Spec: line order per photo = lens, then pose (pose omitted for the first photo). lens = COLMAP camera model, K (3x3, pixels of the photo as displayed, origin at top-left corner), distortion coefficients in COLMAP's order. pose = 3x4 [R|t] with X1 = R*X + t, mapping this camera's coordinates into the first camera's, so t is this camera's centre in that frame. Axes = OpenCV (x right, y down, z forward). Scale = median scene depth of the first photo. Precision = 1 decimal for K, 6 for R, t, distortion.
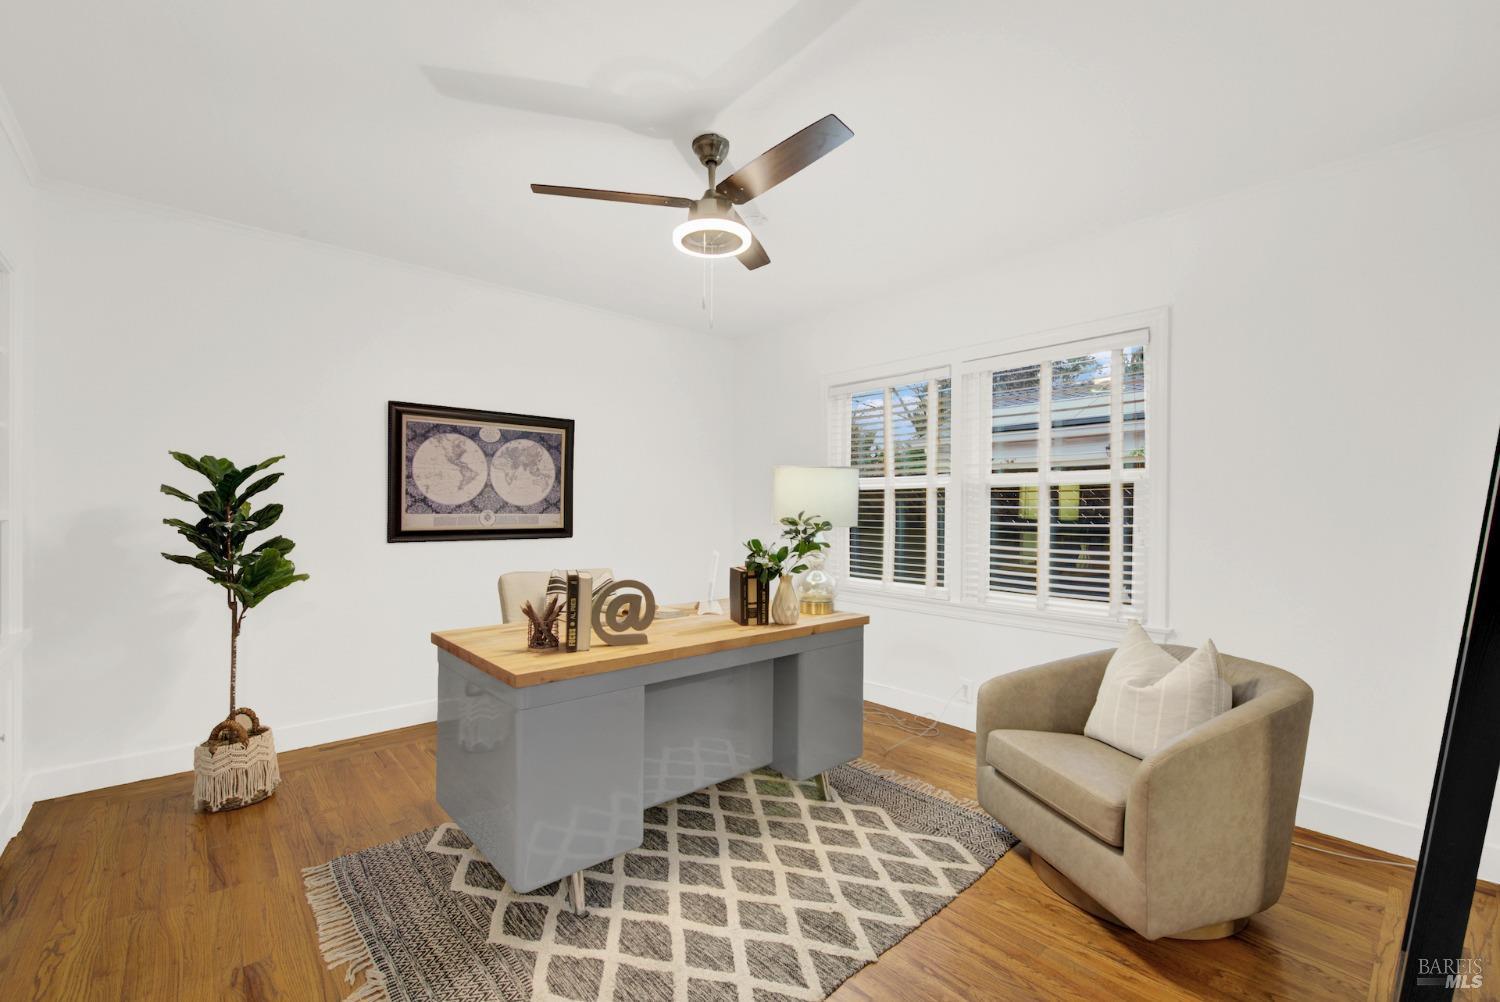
lens RADIAL K [[638.6, 0, 751.8], [0, 638.6, 506.0], [0, 0, 1]] dist [0.000444, -0.000891]
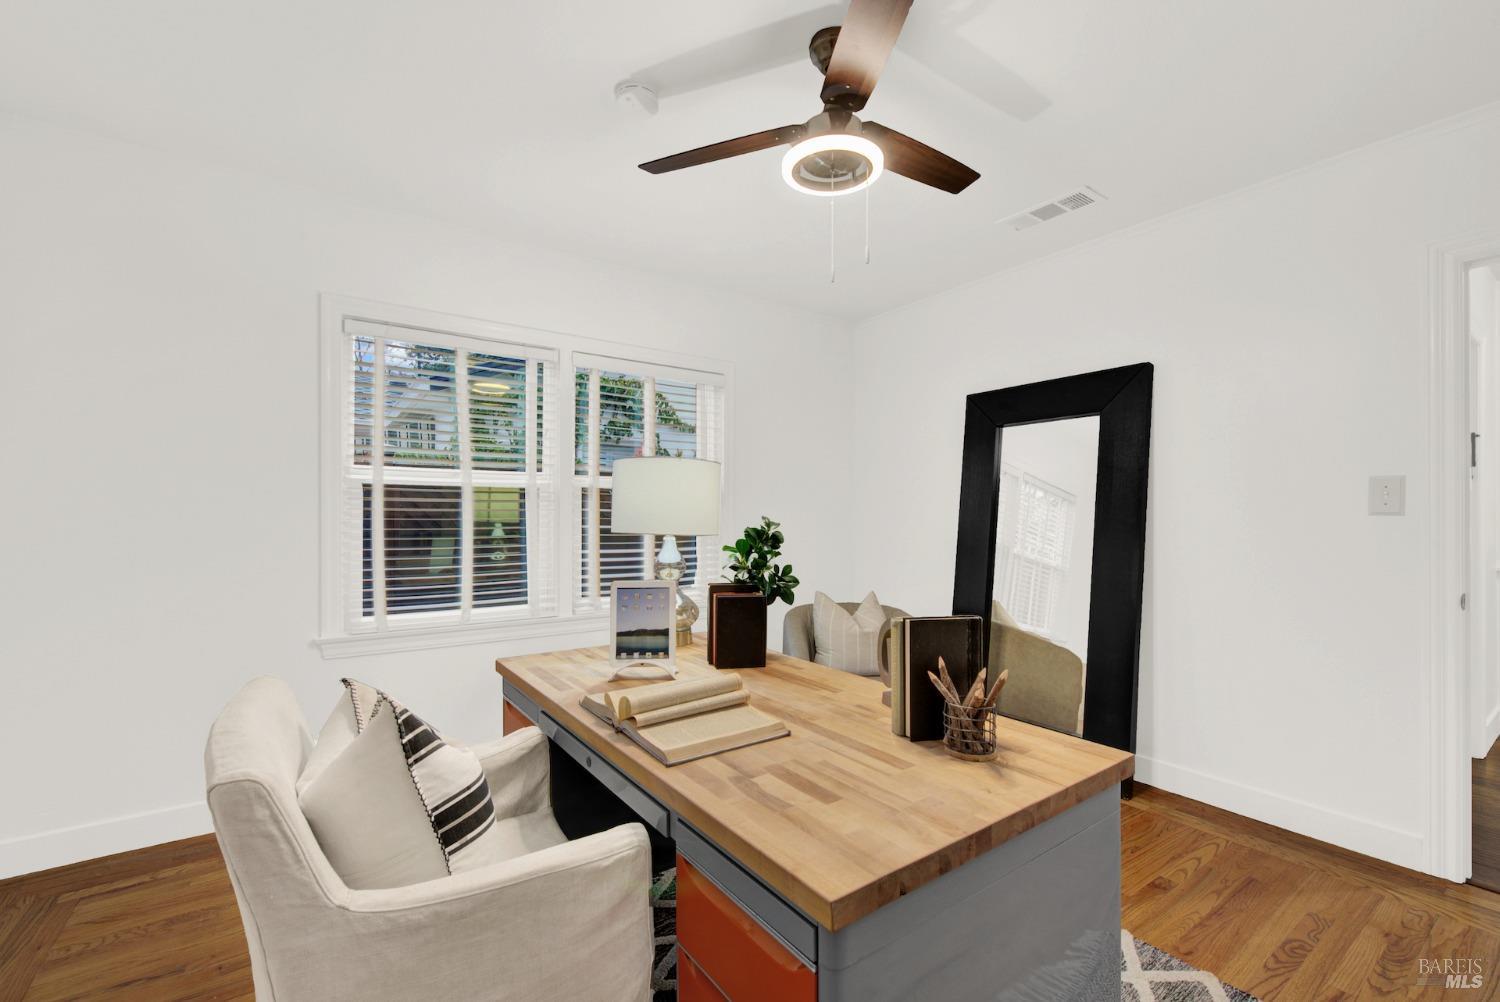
lens RADIAL K [[638.6, 0, 751.2], [0, 638.6, 508.3], [0, 0, 1]] dist [0.000444, -0.000891]
pose [[0.103124, 0.001109, 0.994668, -0.494044], [-0.006708, 0.999977, -0.000420, -0.002478], [-0.994646, -0.006629, 0.103129, 0.592542]]
